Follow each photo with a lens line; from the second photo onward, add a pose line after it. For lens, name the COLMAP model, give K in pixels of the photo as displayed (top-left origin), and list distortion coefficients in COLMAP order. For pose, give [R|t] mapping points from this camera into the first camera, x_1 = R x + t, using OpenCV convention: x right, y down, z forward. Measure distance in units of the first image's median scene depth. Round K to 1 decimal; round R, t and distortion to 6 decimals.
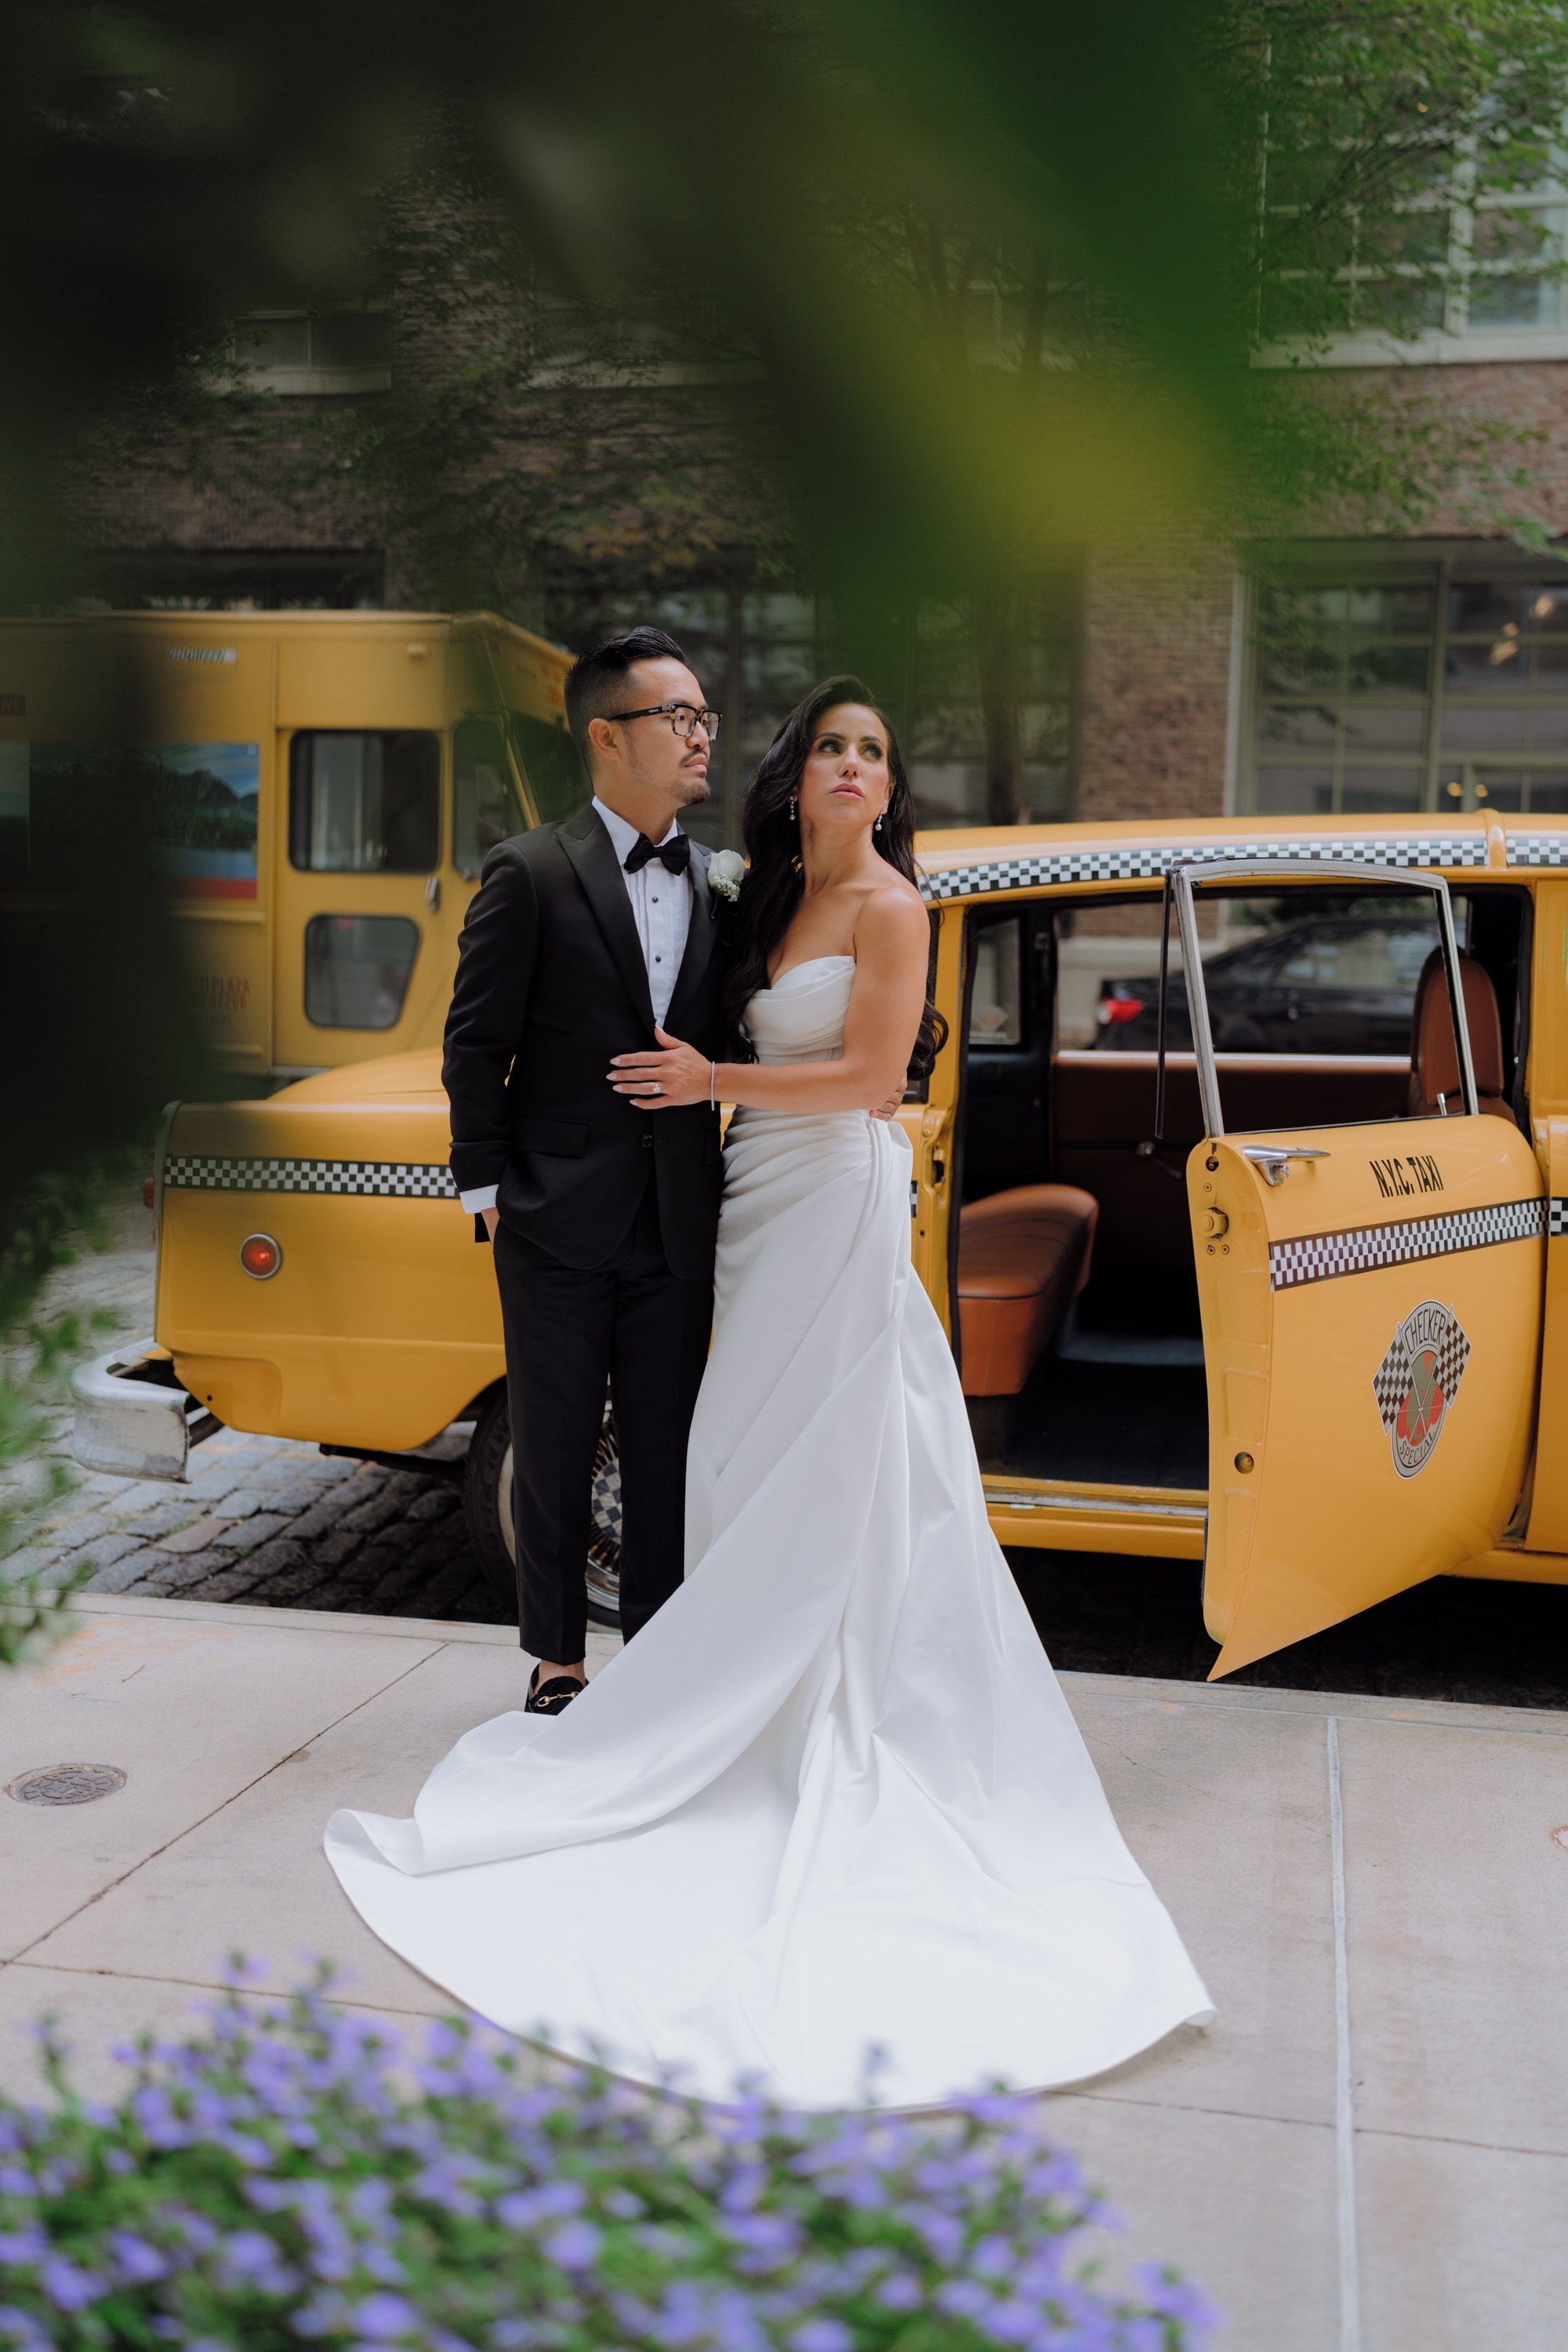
lens RADIAL K [[2205.6, 0, 805.1], [0, 2205.6, 1206.9], [0, 0, 1]] dist [0.000379, 0.020316]
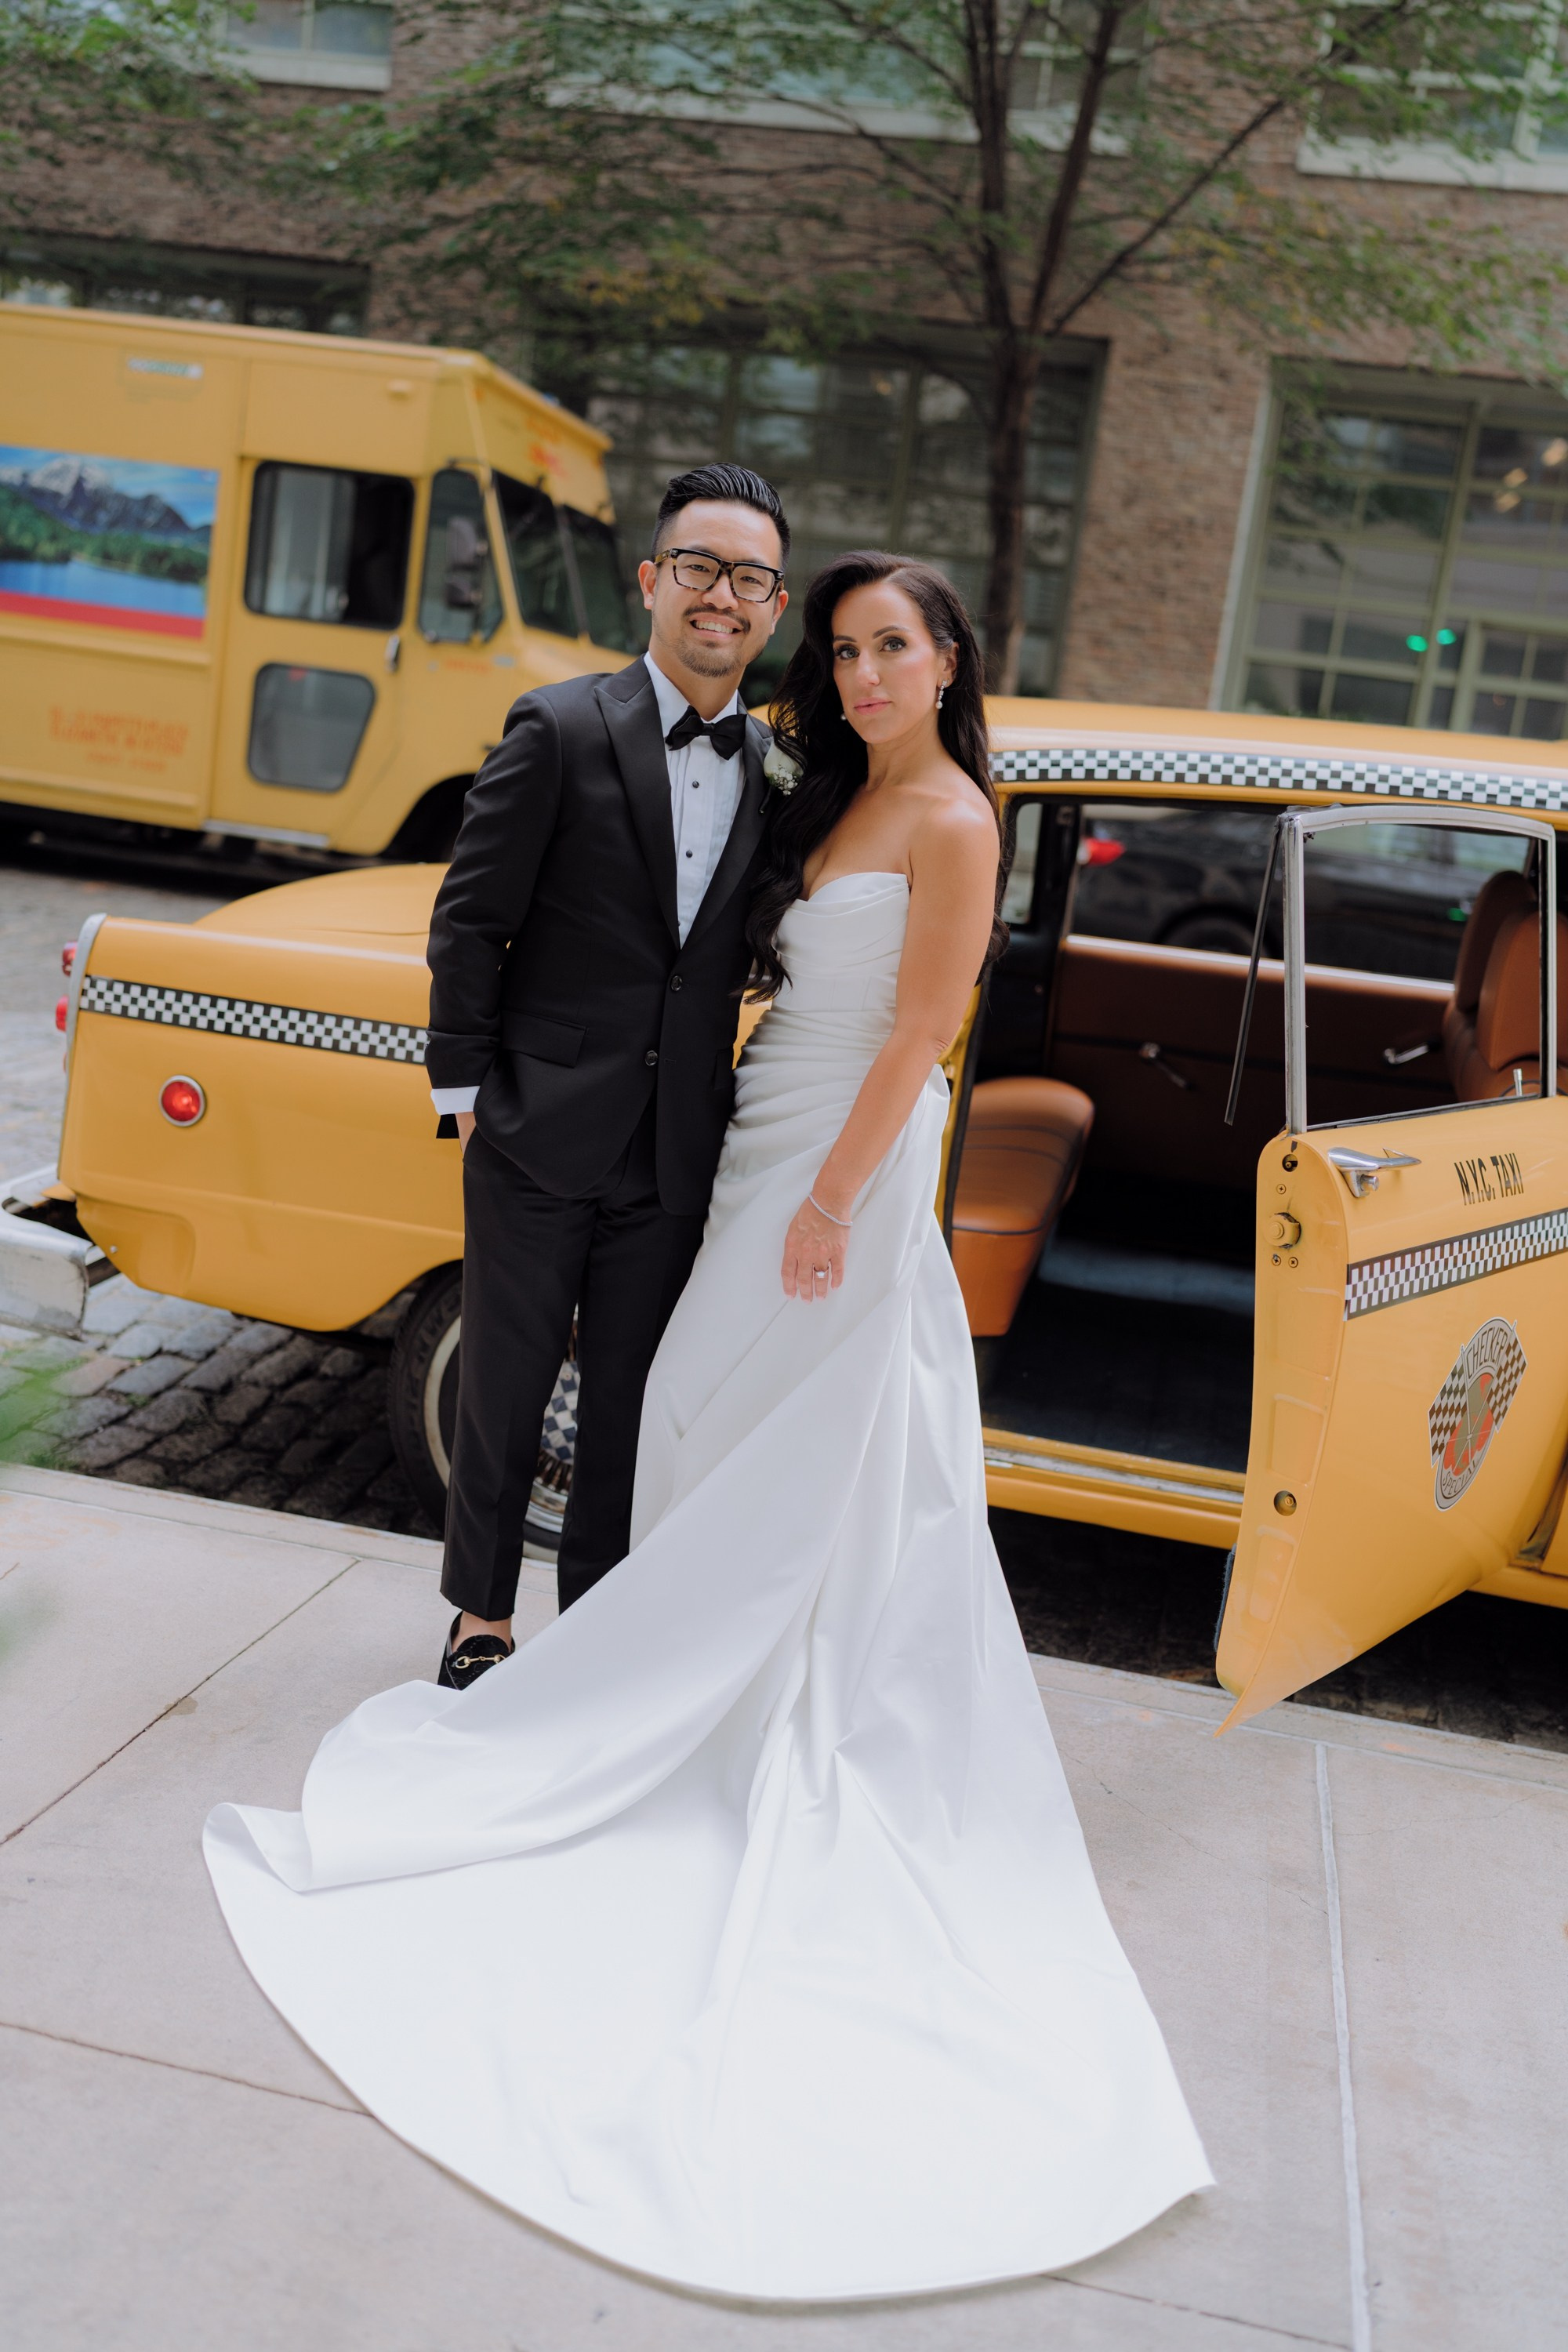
lens RADIAL K [[2190.7, 0, 783.6], [0, 2190.7, 1181.7], [0, 0, 1]] dist [0.009672, -0.006739]
pose [[0.994635, 0.097744, 0.033867, -0.029533], [-0.100475, 0.990724, 0.091497, -0.049379], [-0.024610, -0.094409, 0.995229, 0.099734]]
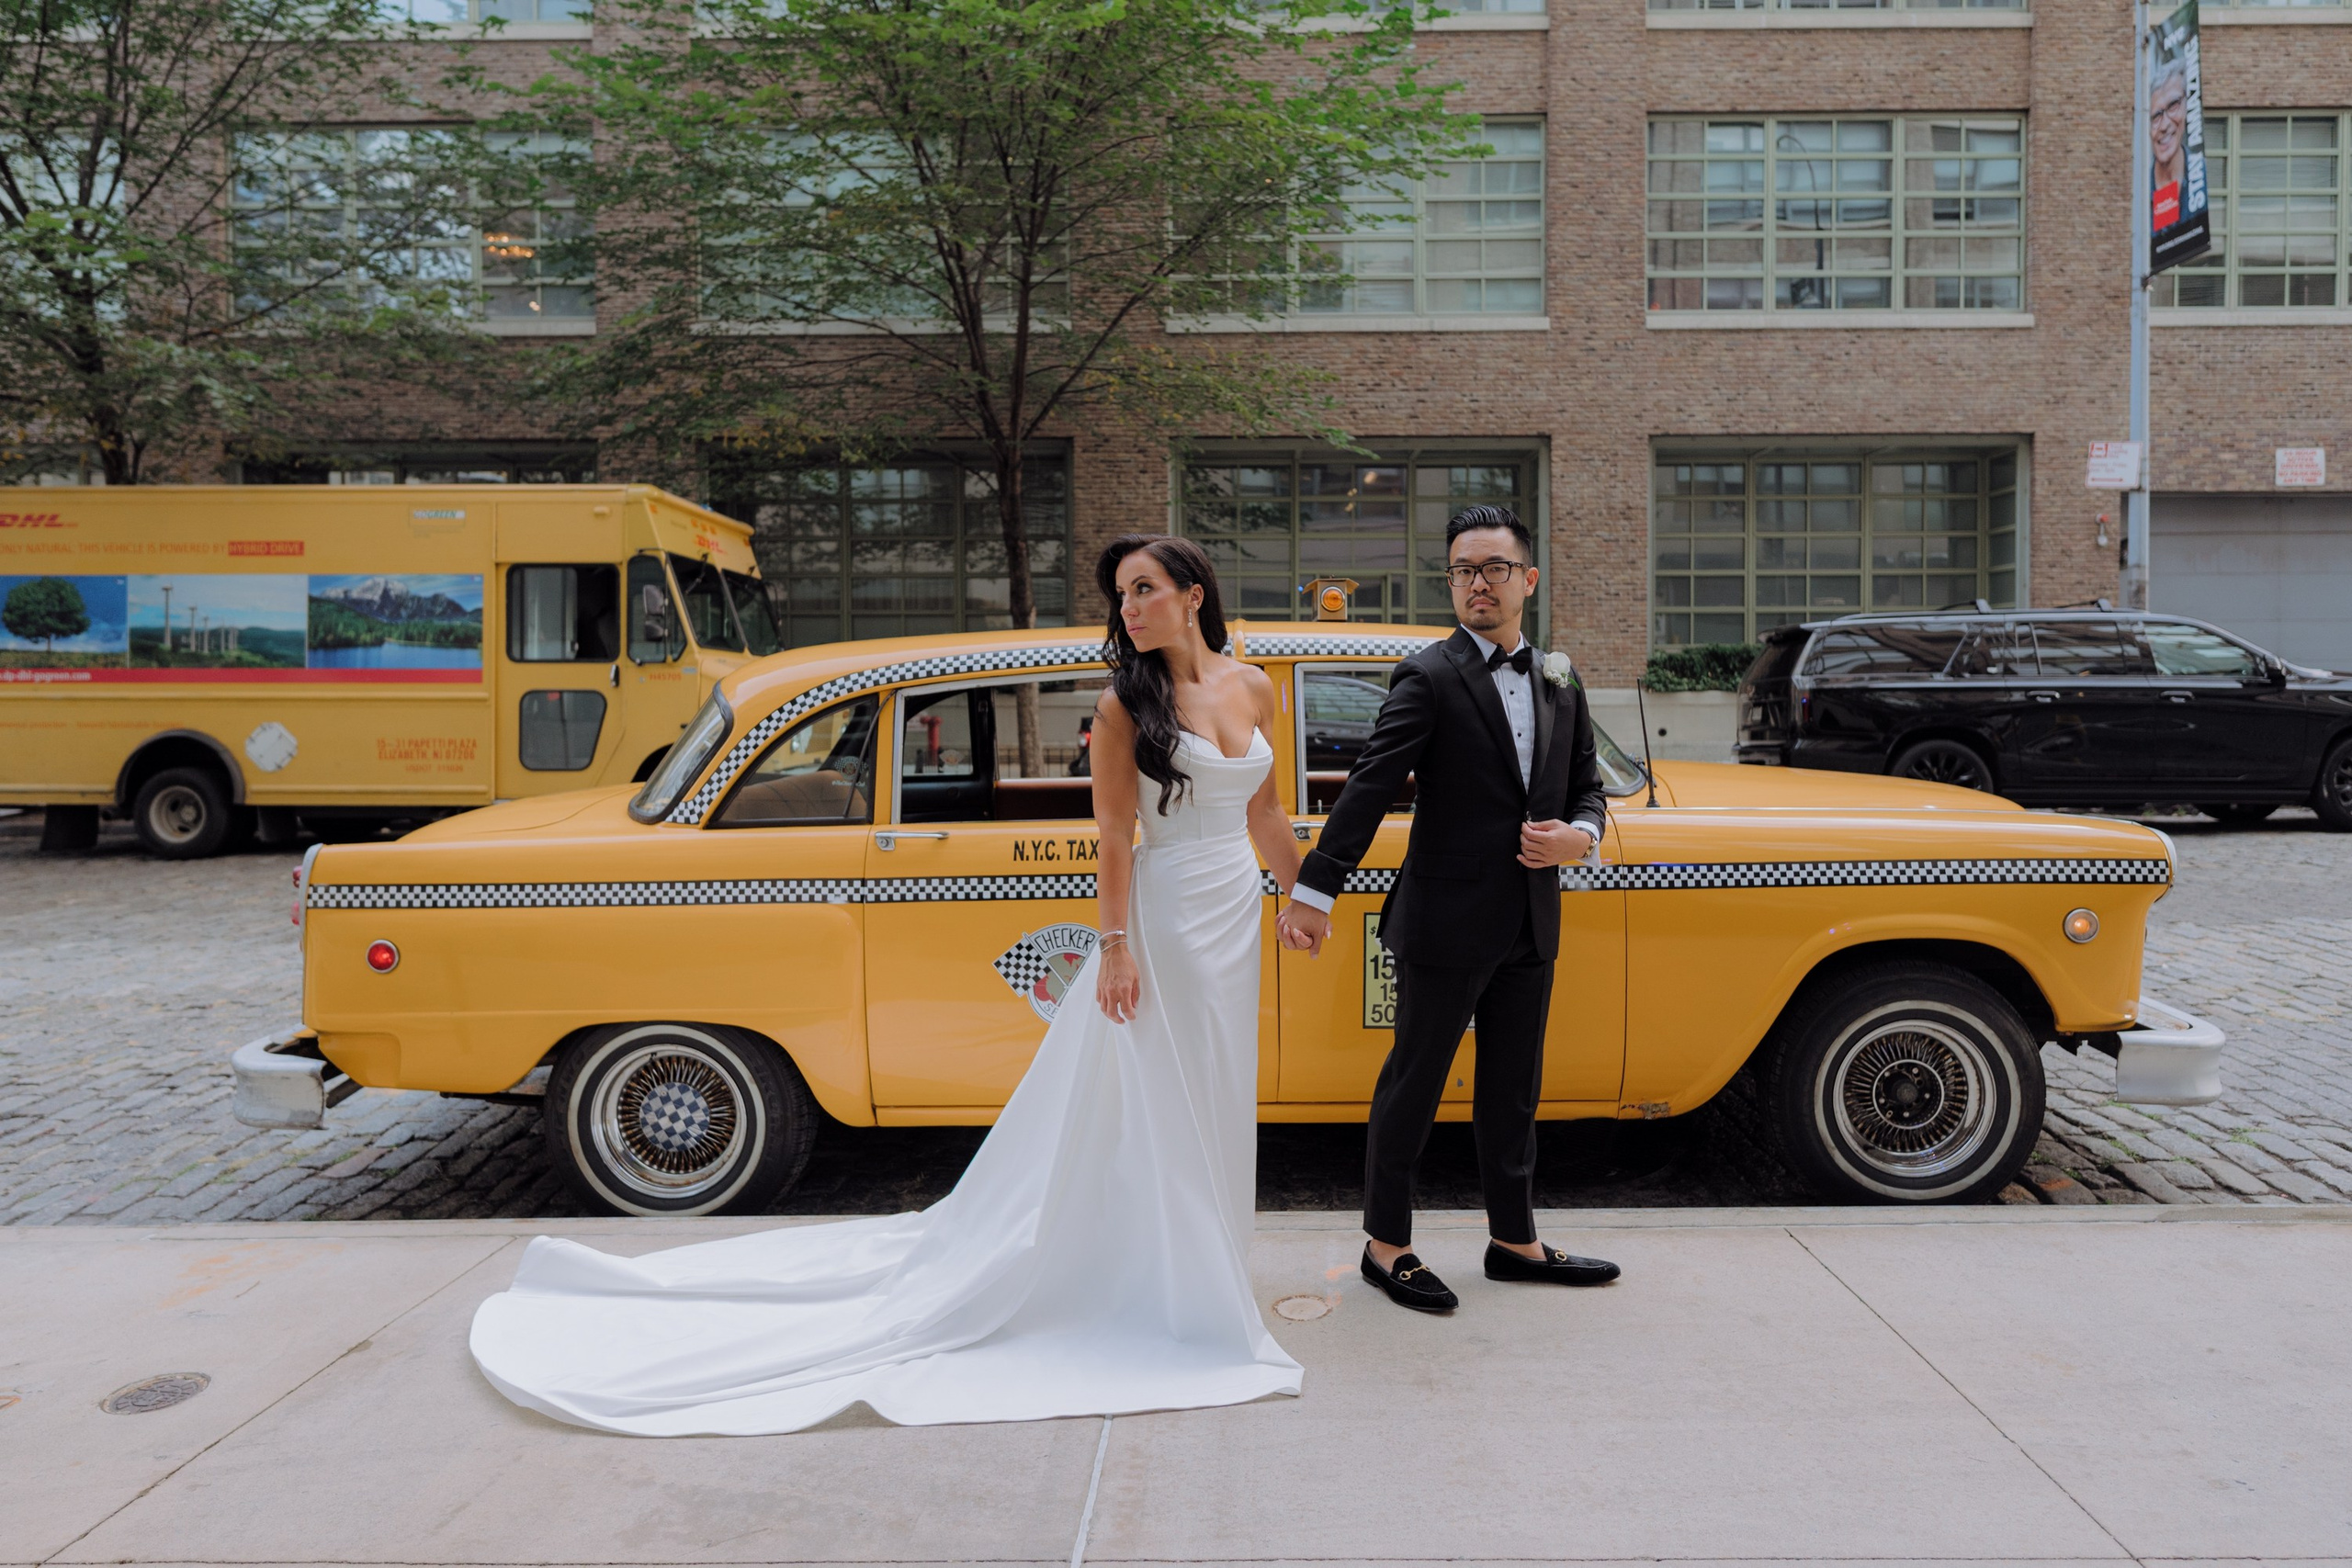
lens RADIAL K [[1433.1, 0, 1218.7], [0, 1433.1, 731.0], [0, 0, 1]] dist [0.006680, -0.001369]
pose [[0.980916, -0.033138, 0.191585, 0.091703], [0.049923, 0.995260, -0.083456, -0.016314], [-0.187911, 0.091428, 0.977921, 0.017466]]
